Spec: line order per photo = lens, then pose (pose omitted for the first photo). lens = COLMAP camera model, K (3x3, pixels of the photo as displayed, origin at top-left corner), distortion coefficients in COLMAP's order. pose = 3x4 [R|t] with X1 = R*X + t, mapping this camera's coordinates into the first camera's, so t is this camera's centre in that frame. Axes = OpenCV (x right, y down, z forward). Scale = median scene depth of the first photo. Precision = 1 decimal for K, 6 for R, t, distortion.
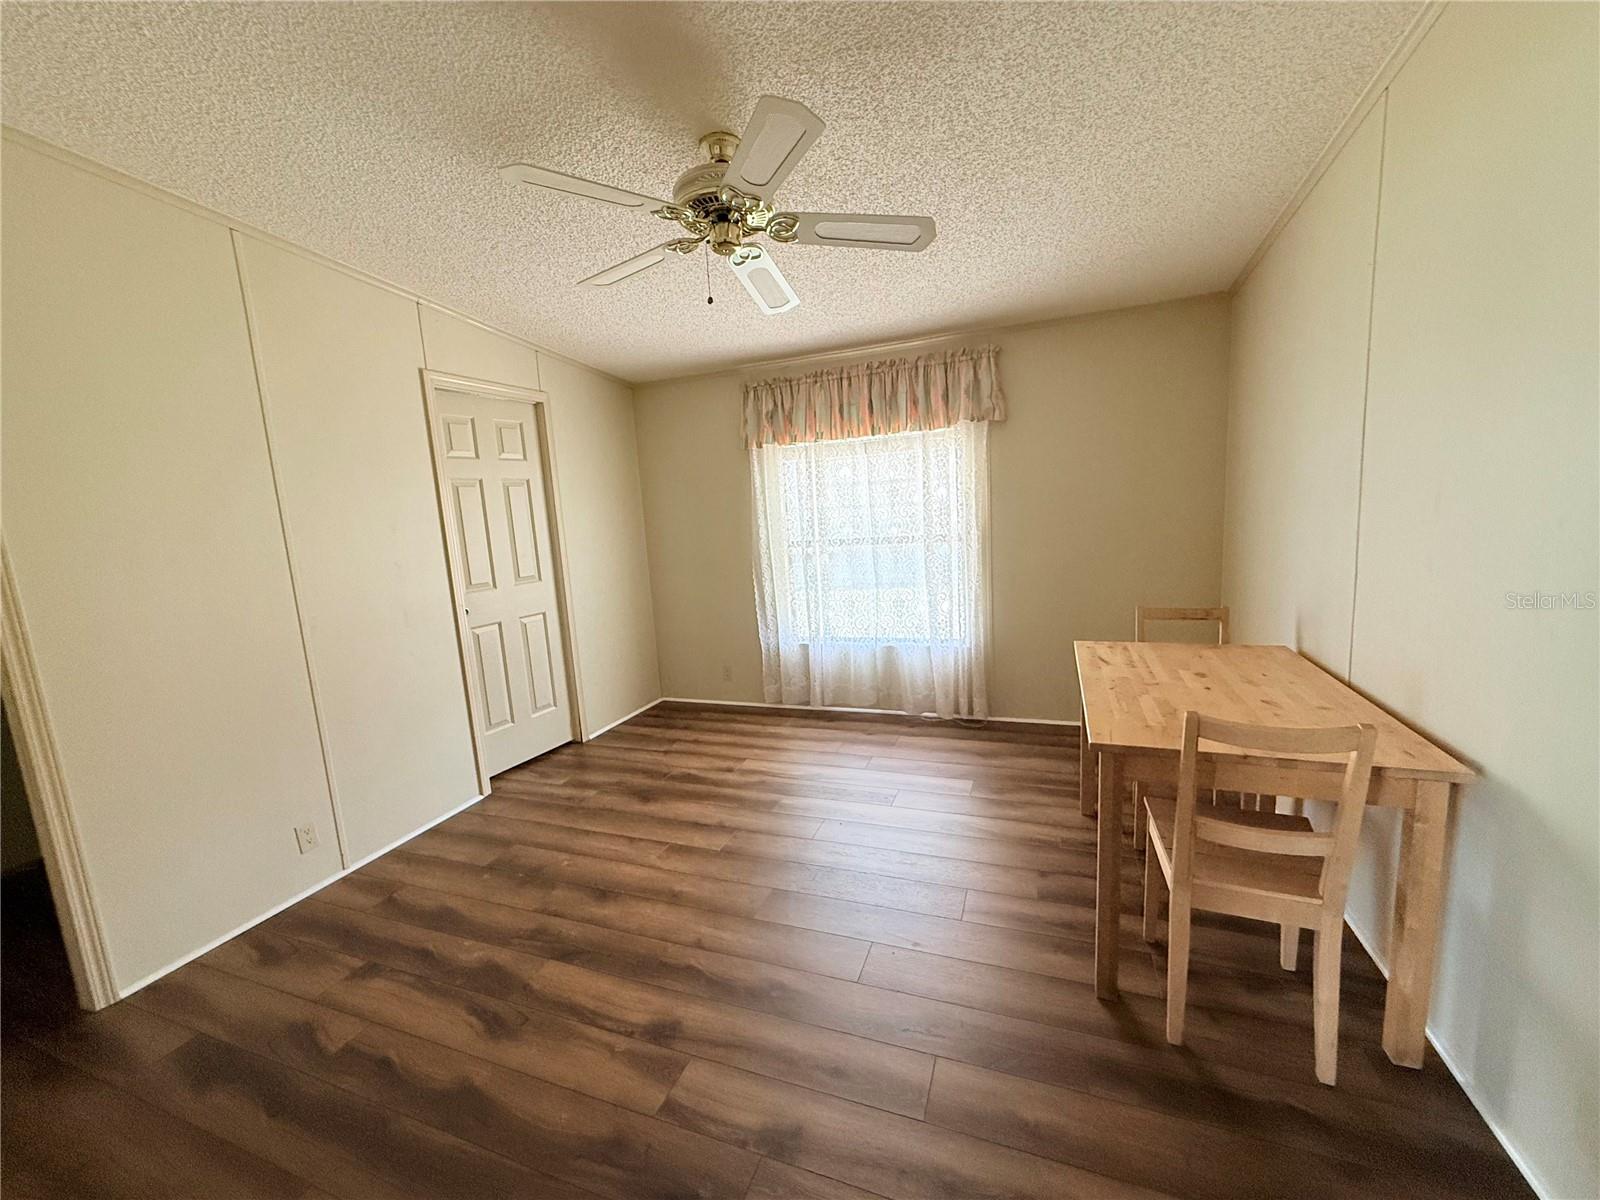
lens RADIAL K [[641.5, 0, 801.1], [0, 641.5, 602.3], [0, 0, 1]] dist [-0.000703, 0.001084]
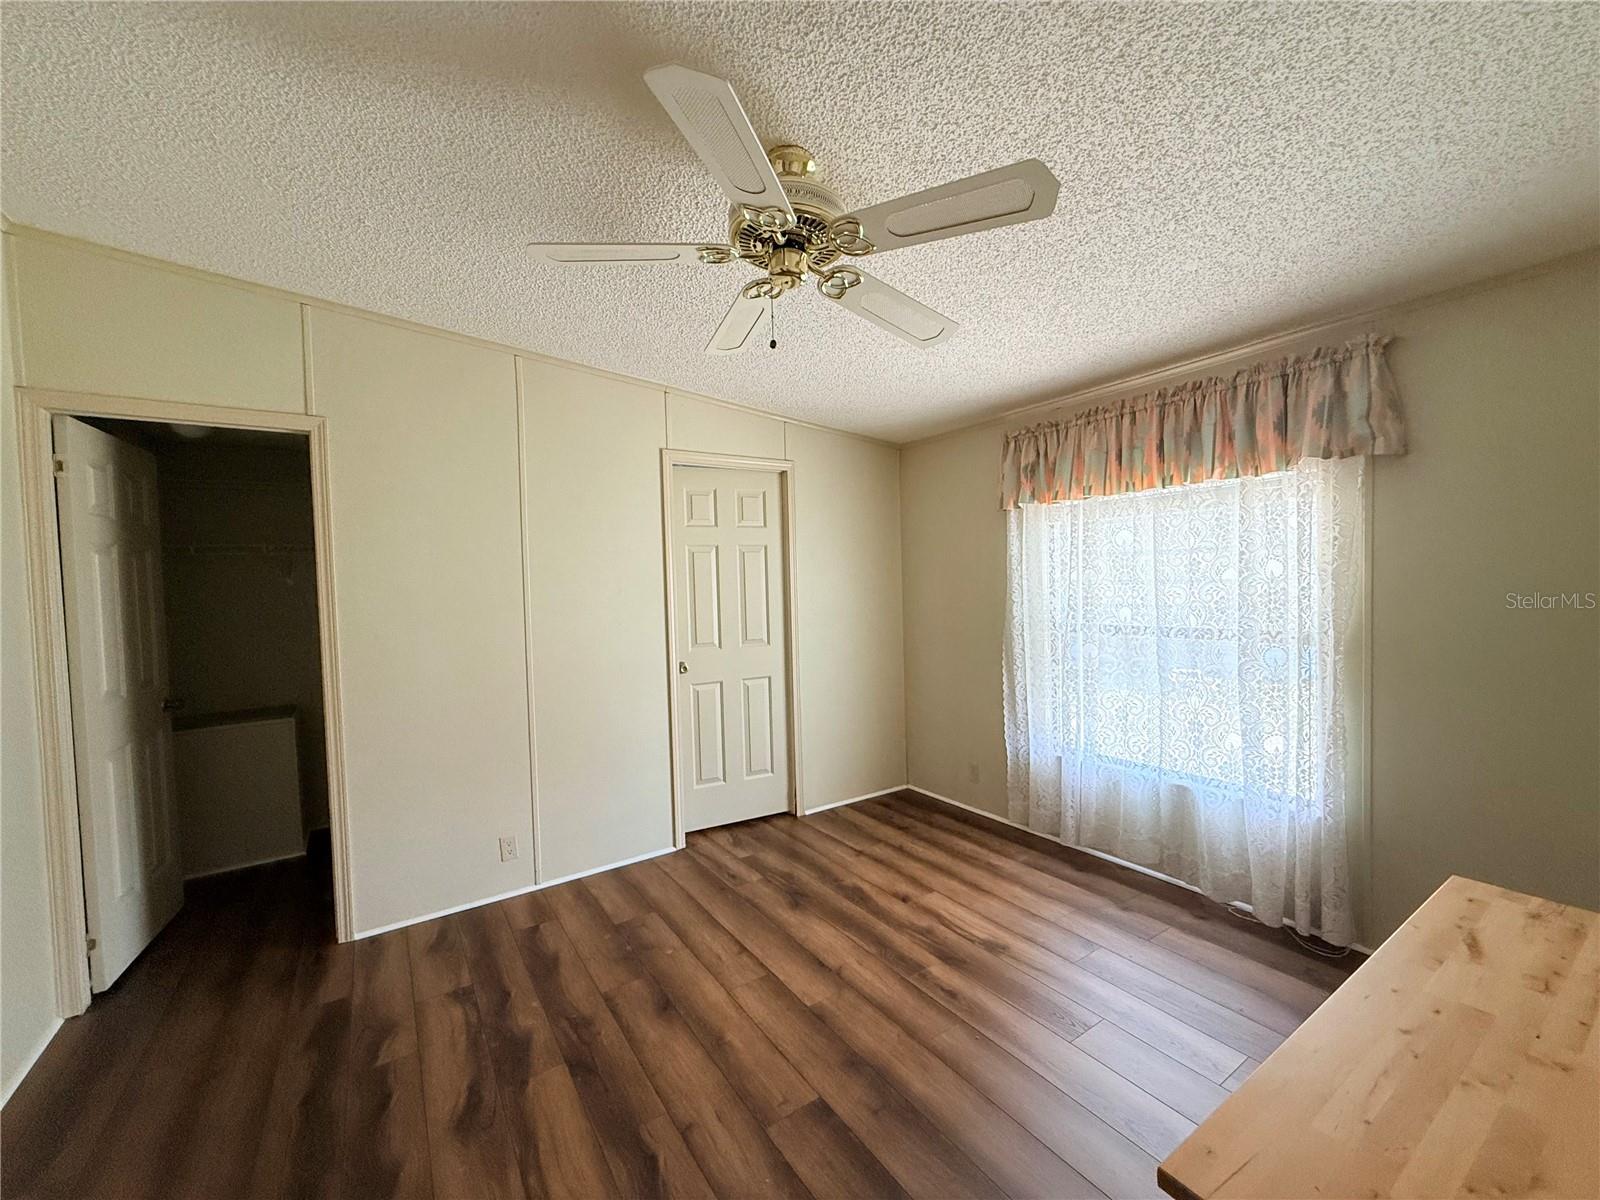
lens RADIAL K [[641.5, 0, 798.6], [0, 641.5, 601.1], [0, 0, 1]] dist [-0.000703, 0.001084]
pose [[0.813311, 0.056641, -0.579065, 0.214407], [-0.109019, 0.992459, -0.056044, -0.050802], [0.571524, 0.108710, 0.813353, 0.204016]]
